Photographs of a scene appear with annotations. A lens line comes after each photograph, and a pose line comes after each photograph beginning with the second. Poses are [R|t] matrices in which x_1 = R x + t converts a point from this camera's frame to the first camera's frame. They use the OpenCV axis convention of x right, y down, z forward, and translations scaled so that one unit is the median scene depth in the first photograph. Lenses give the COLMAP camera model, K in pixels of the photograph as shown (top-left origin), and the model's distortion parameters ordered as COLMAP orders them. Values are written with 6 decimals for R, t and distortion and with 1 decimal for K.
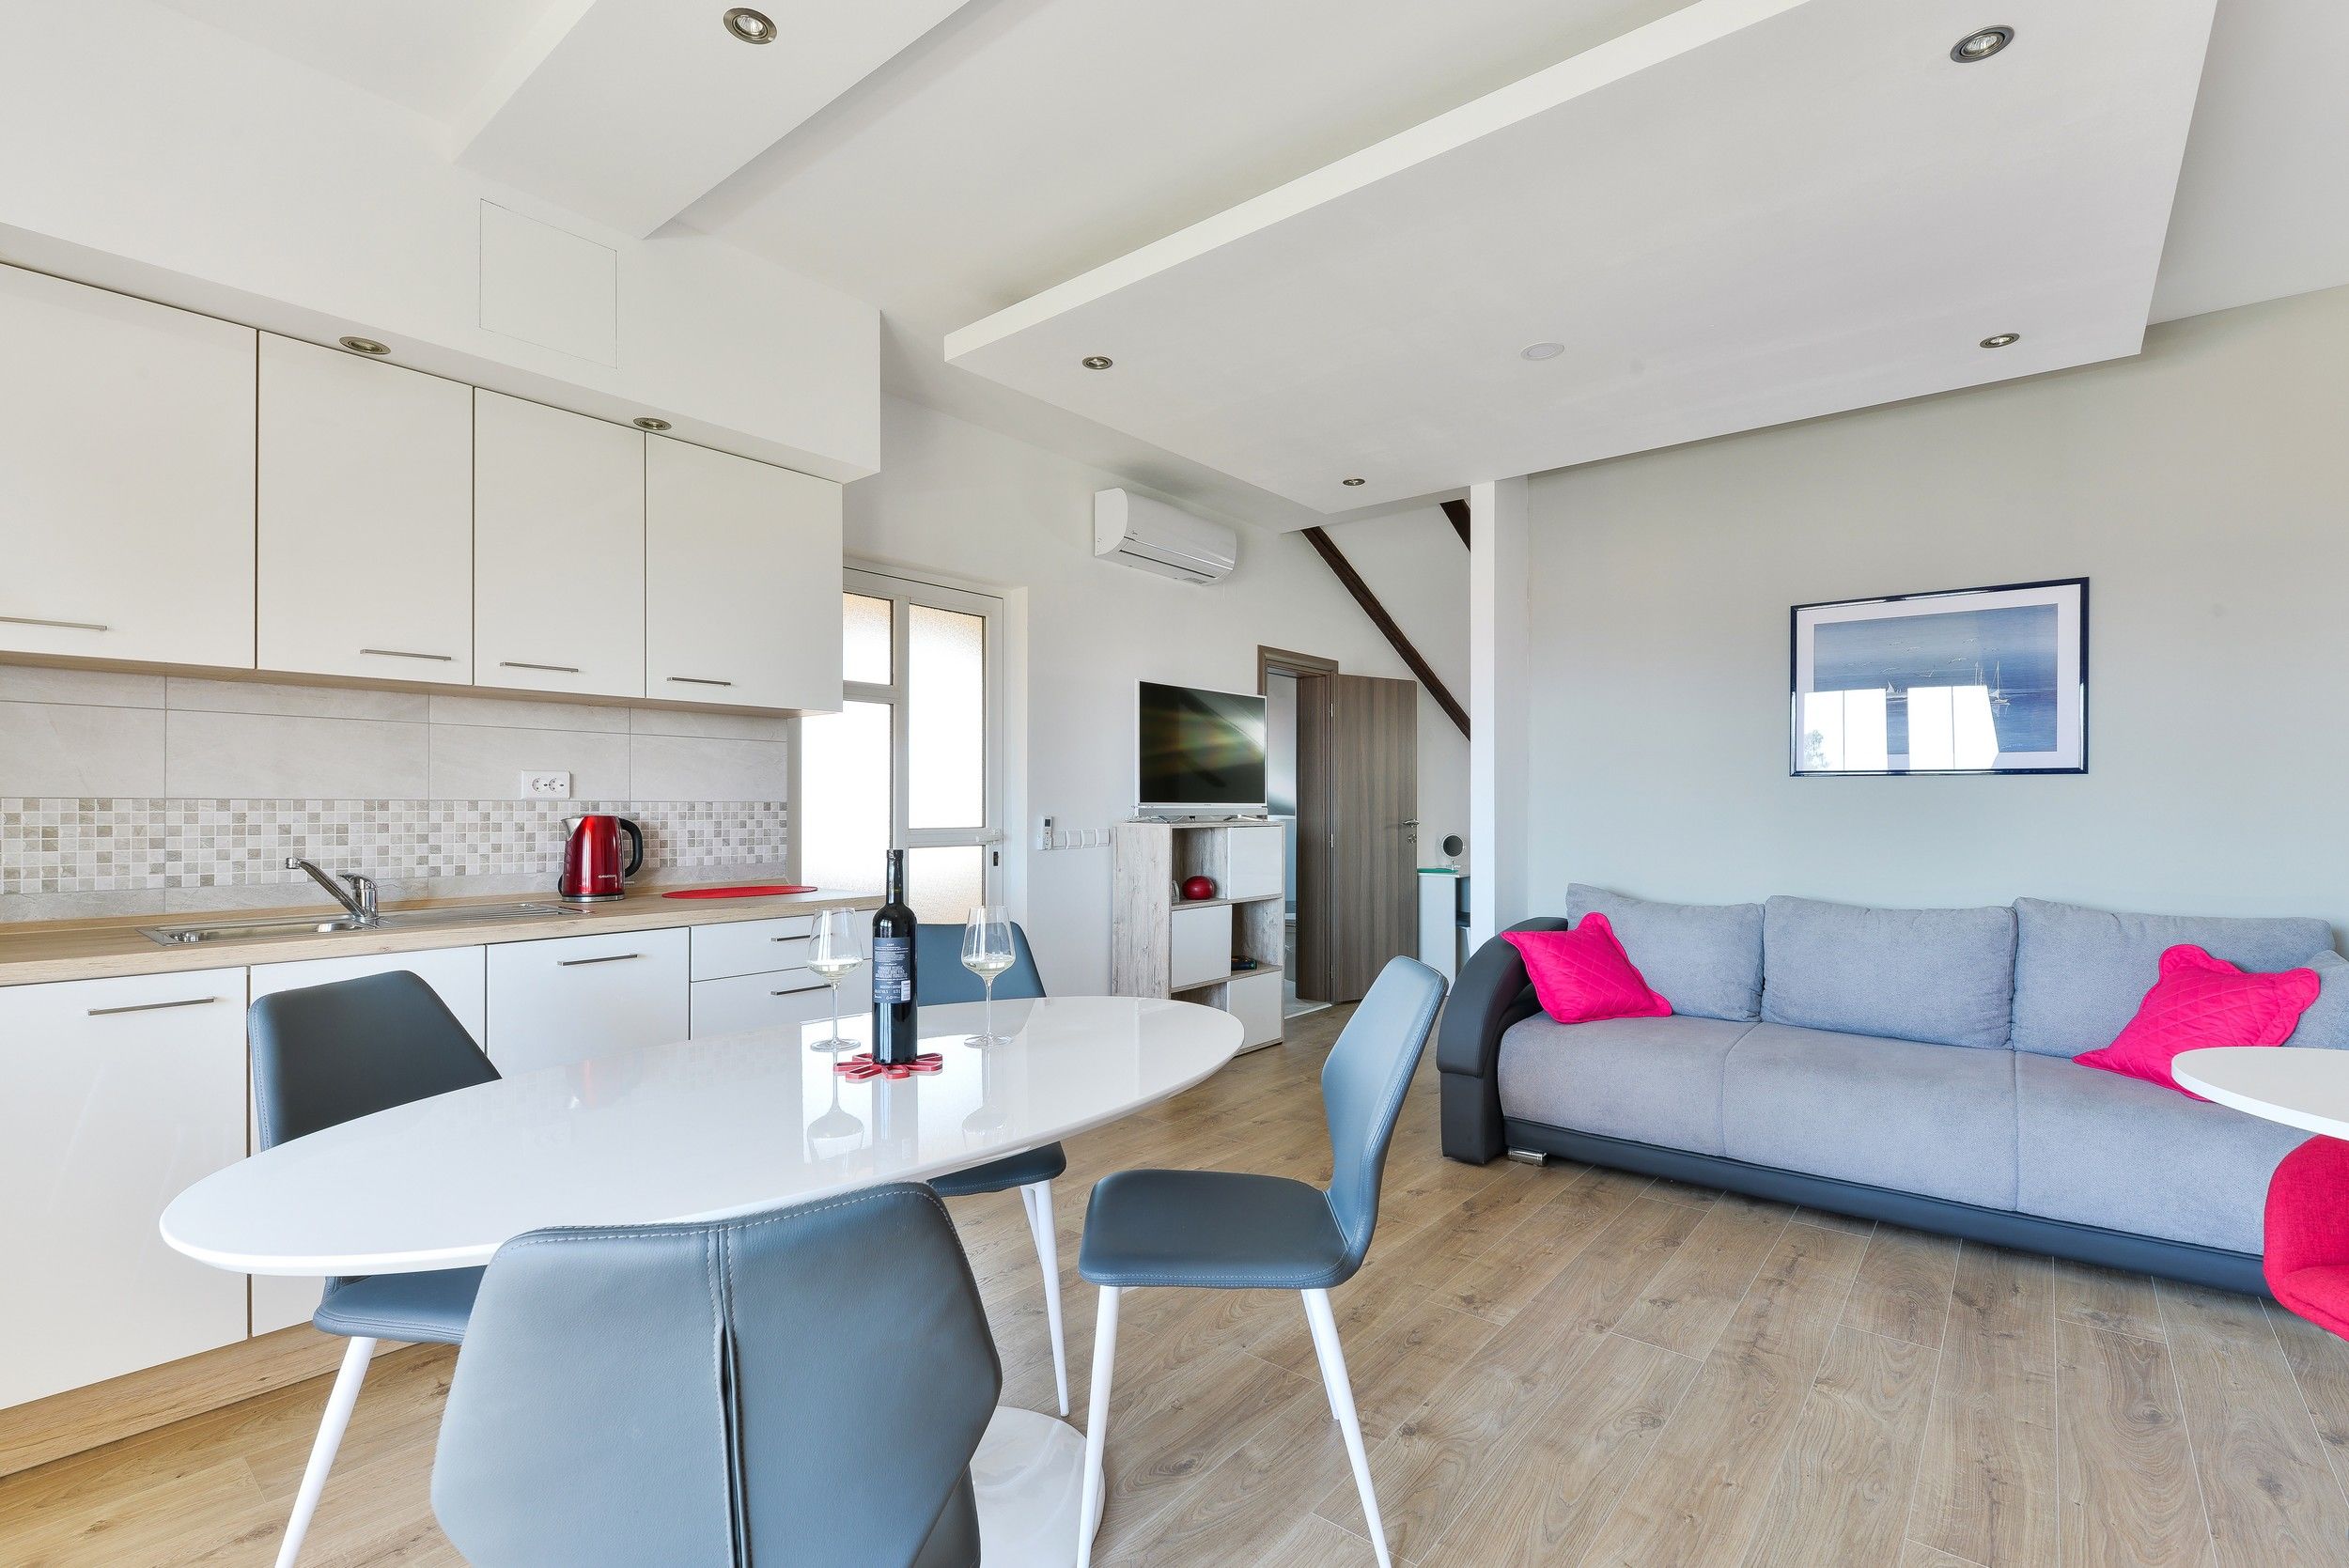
lens RADIAL K [[1053.3, 0, 1161.8], [0, 1053.3, 788.8], [0, 0, 1]] dist [0.001322, -0.000476]
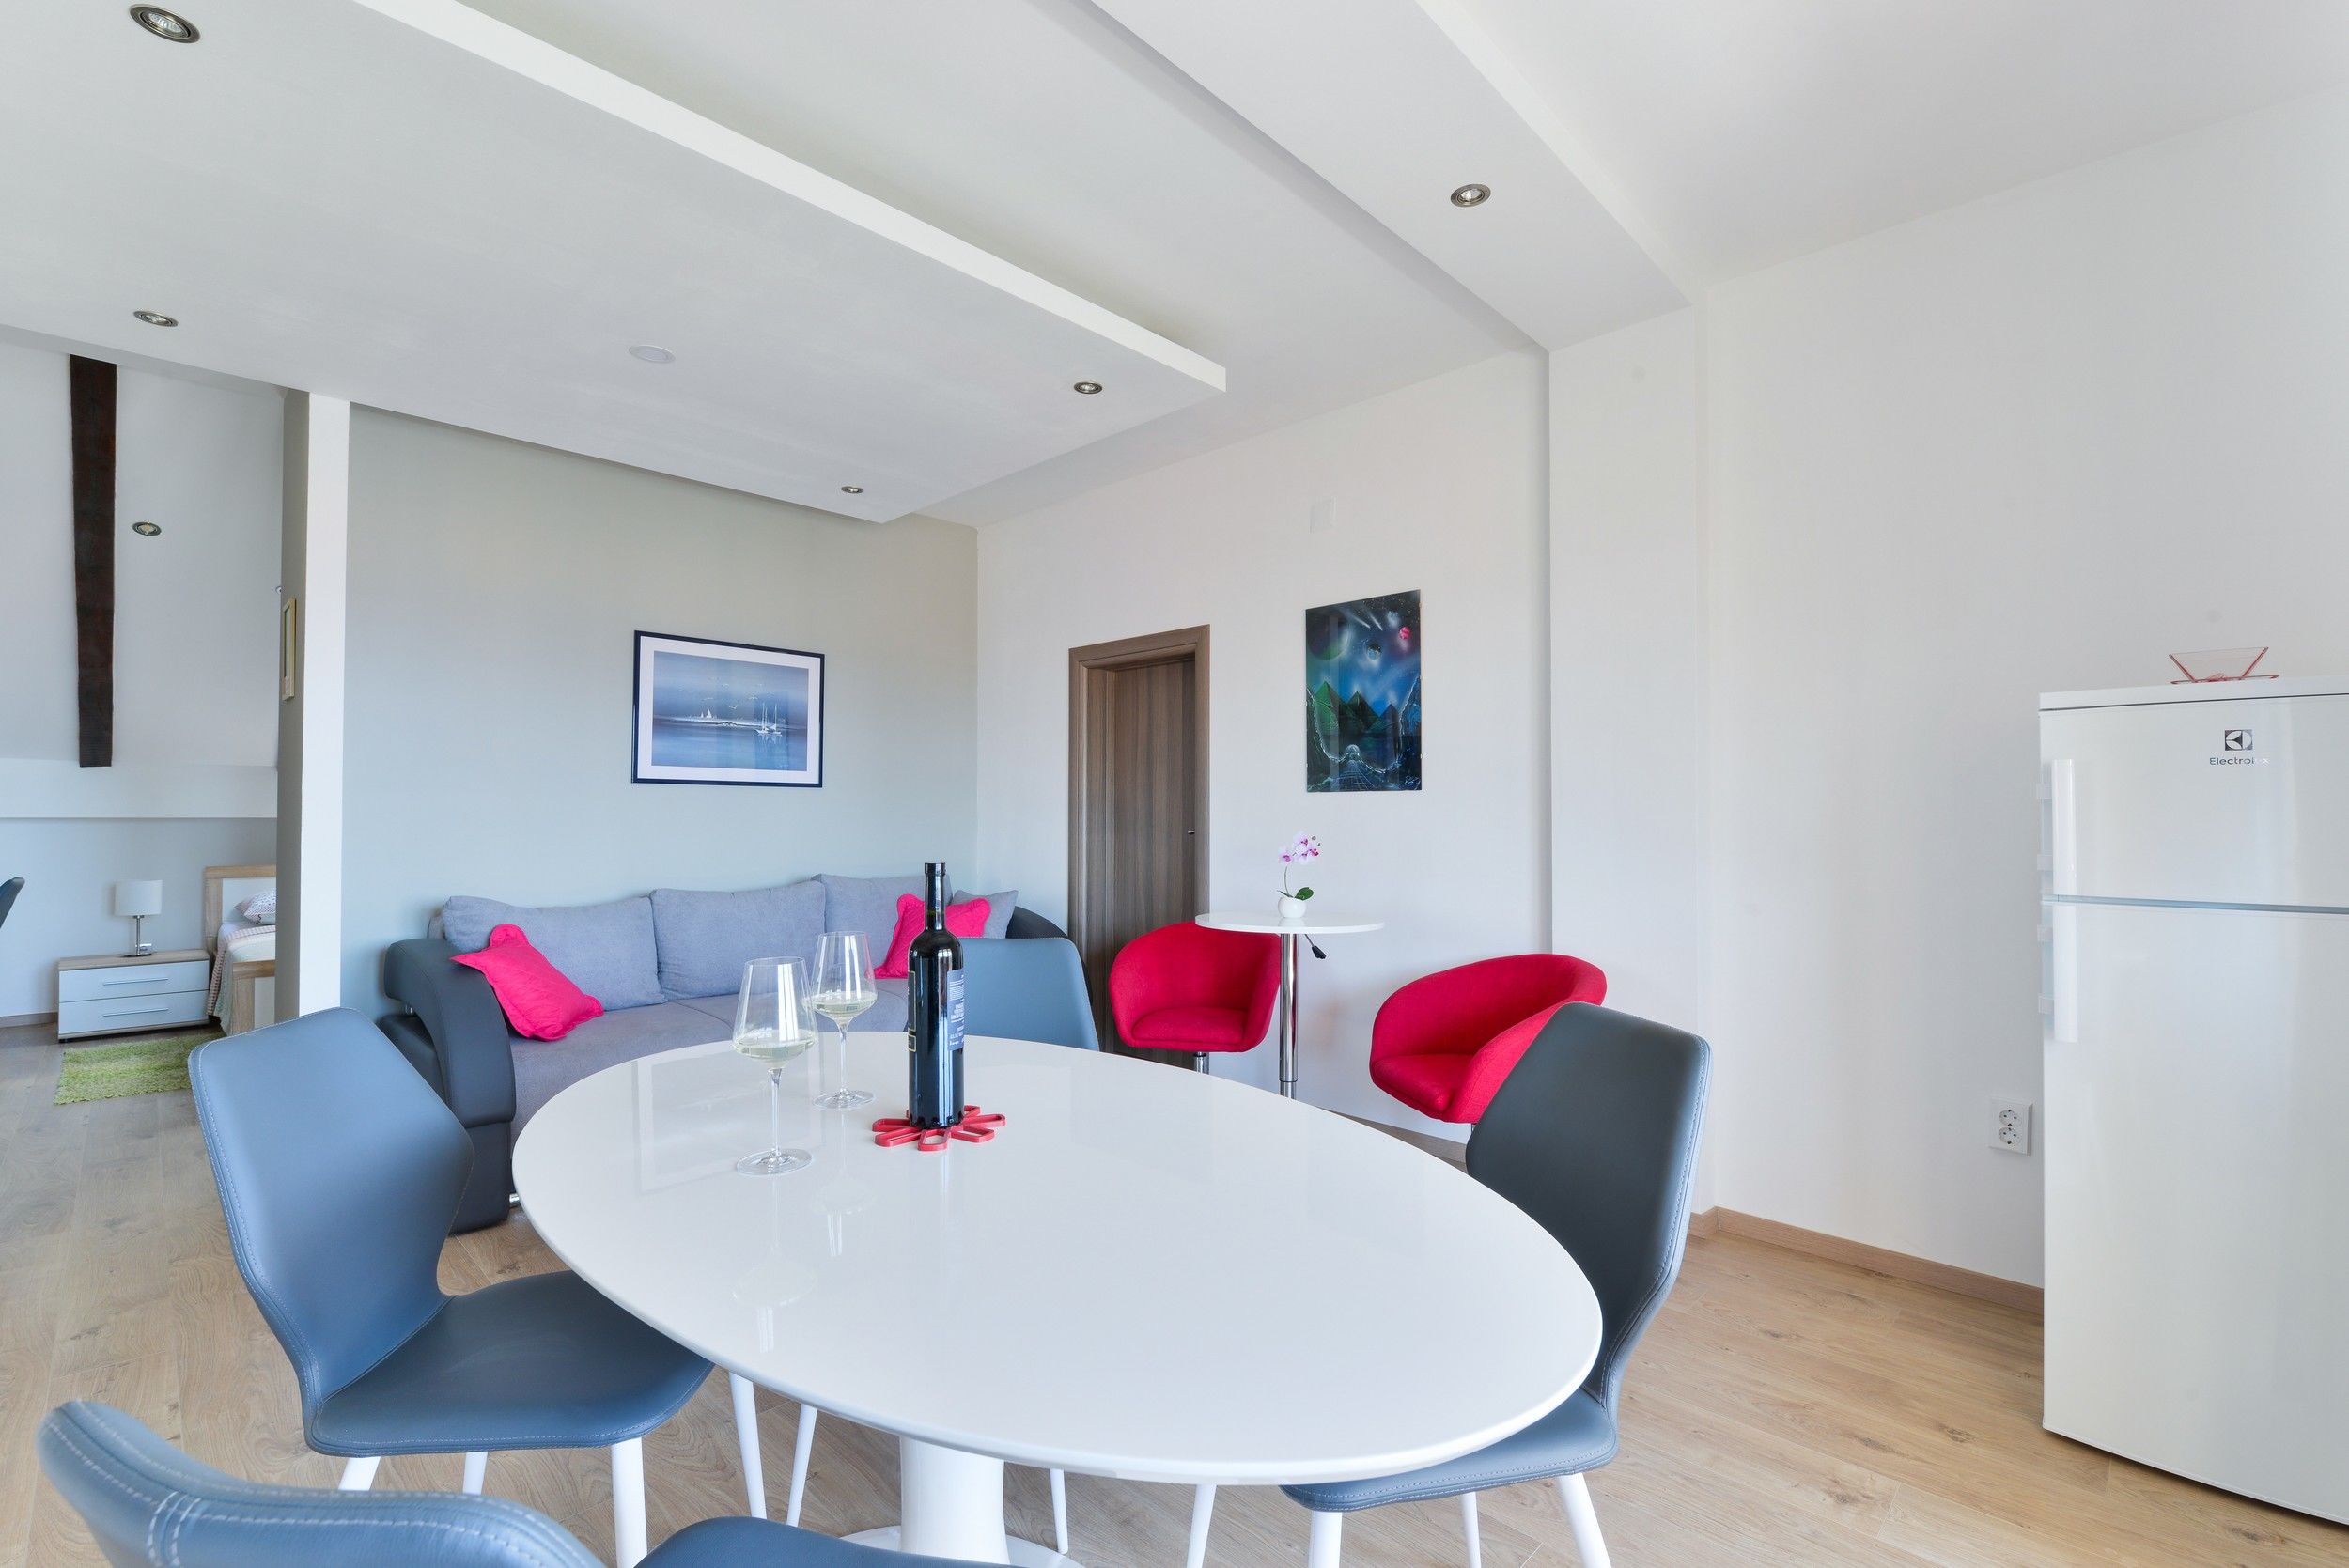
lens RADIAL K [[1031.5, 0, 1184.3], [0, 1031.5, 789.2], [0, 0, 1]] dist [-0.002514, -0.005093]
pose [[0.068776, 0.021984, 0.997390, -0.580772], [-0.018191, 0.999619, -0.020779, 0.009541], [-0.997466, -0.016715, 0.069150, 0.444721]]
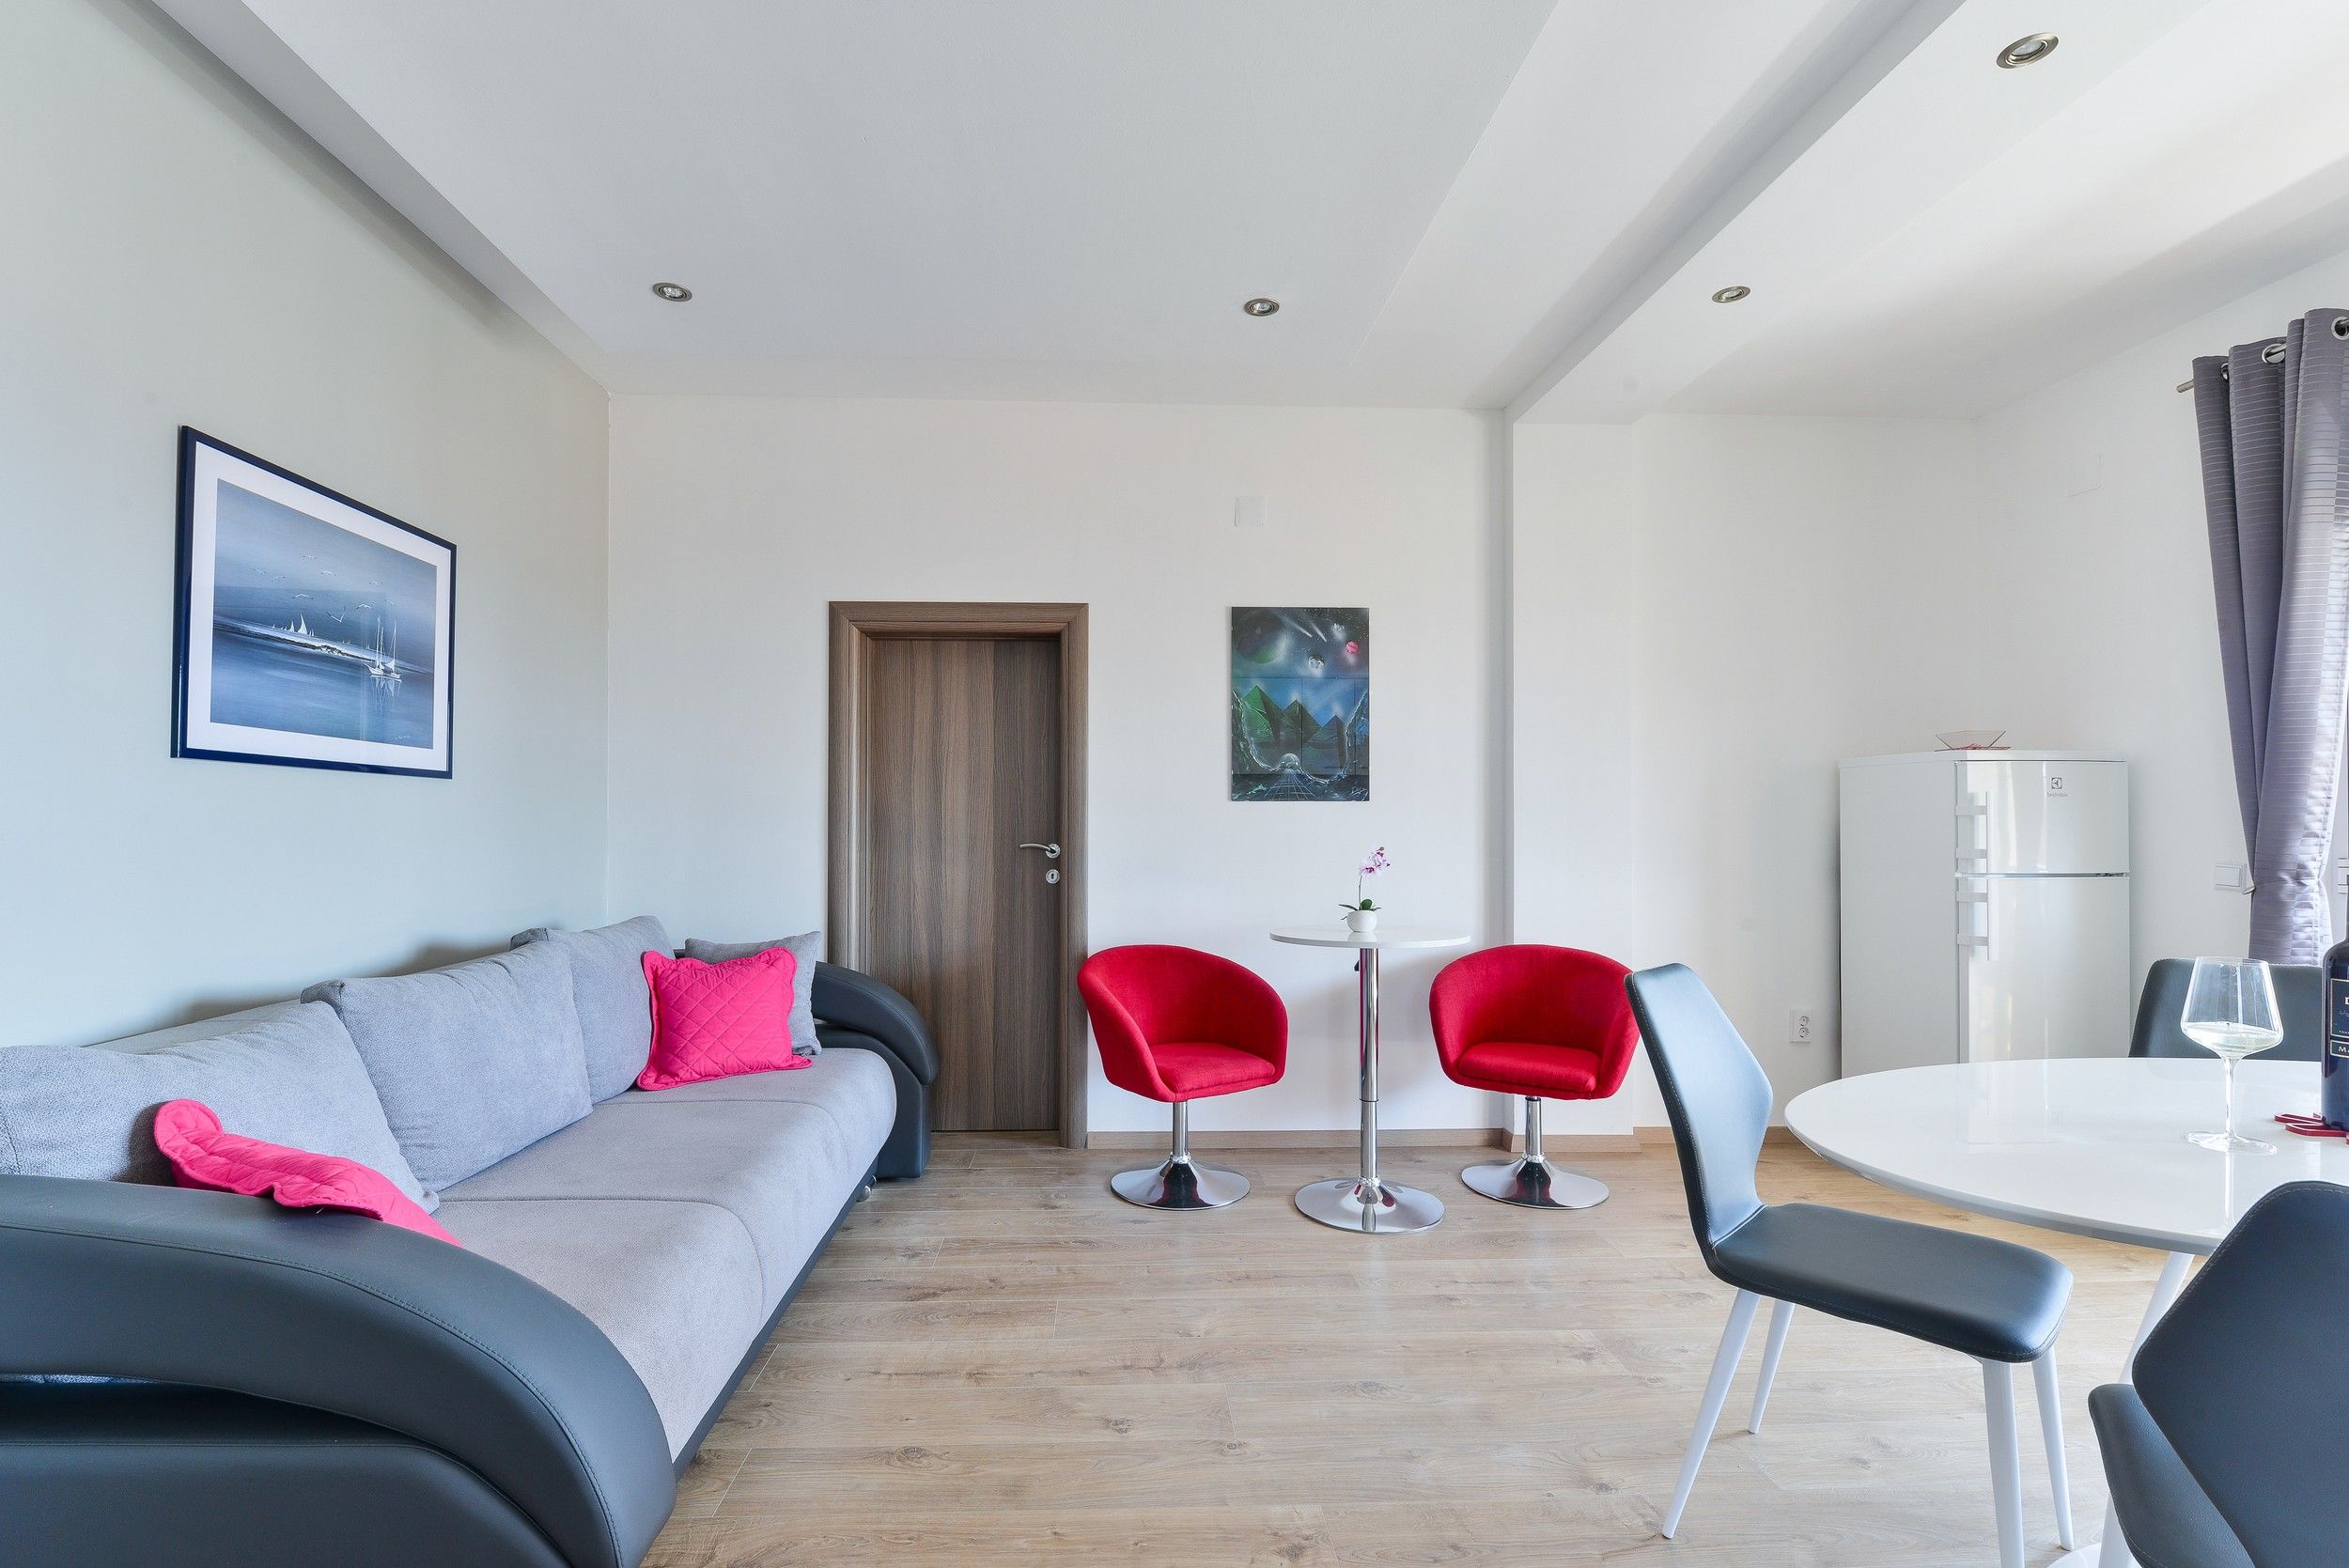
lens RADIAL K [[1031.5, 0, 1156.7], [0, 1031.5, 811.3], [0, 0, 1]] dist [-0.002514, -0.005093]
pose [[-0.676756, 0.004759, 0.736192, -0.114057], [-0.015118, 0.999678, -0.020359, 0.022245], [-0.736052, -0.024908, -0.676466, 1.277744]]
